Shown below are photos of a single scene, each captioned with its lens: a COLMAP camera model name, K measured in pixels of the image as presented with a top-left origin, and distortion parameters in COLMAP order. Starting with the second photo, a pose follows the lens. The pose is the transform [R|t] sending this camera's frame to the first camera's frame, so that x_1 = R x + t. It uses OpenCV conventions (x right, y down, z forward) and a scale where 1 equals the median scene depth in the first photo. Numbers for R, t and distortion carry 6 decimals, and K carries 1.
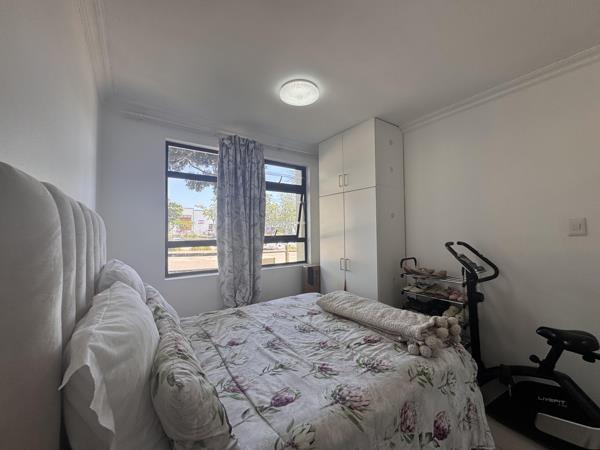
lens RADIAL K [[239.1, 0, 300.0], [0, 239.1, 225.0], [0, 0, 1]] dist [-0.001482, -0.000102]
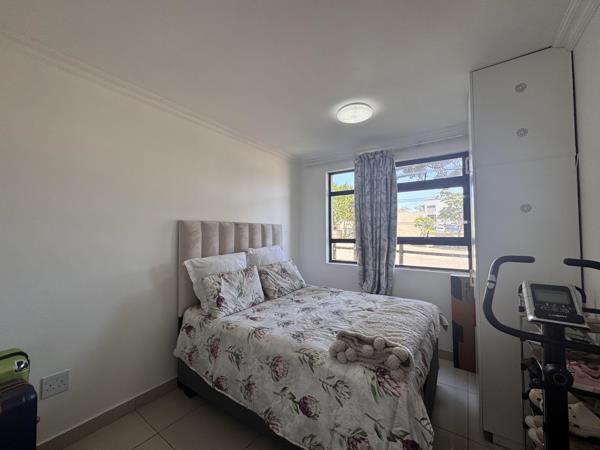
lens RADIAL K [[239.1, 0, 300.0], [0, 239.1, 225.0], [0, 0, 1]] dist [-0.001482, -0.000102]
pose [[0.348709, -0.020518, -0.937007, 0.968119], [0.030004, 0.999492, -0.010721, -0.009595], [0.936751, -0.024375, 0.349147, 0.335509]]
